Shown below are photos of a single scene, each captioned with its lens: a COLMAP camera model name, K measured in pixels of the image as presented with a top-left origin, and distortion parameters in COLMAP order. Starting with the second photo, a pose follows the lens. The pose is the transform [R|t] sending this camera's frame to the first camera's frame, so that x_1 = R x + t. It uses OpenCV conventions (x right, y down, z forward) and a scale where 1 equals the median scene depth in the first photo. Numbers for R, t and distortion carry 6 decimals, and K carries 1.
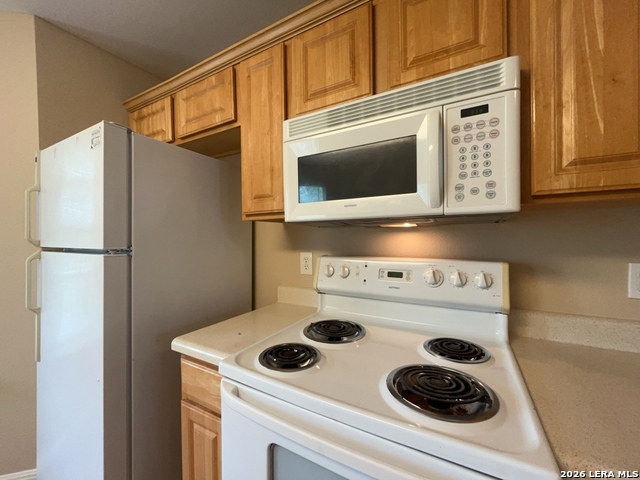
lens RADIAL K [[258.3, 0, 319.6], [0, 258.3, 239.8], [0, 0, 1]] dist [-0.001627, -0.000280]
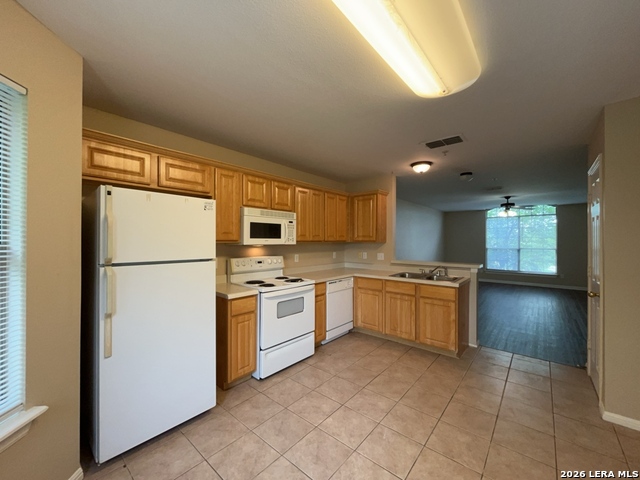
lens RADIAL K [[258.3, 0, 319.6], [0, 258.3, 242.0], [0, 0, 1]] dist [-0.001627, -0.000280]
pose [[0.194852, 0.006670, 0.980810, -2.929426], [0.002885, 0.999969, -0.007373, -0.087456], [-0.980828, 0.004267, 0.194827, -0.306237]]
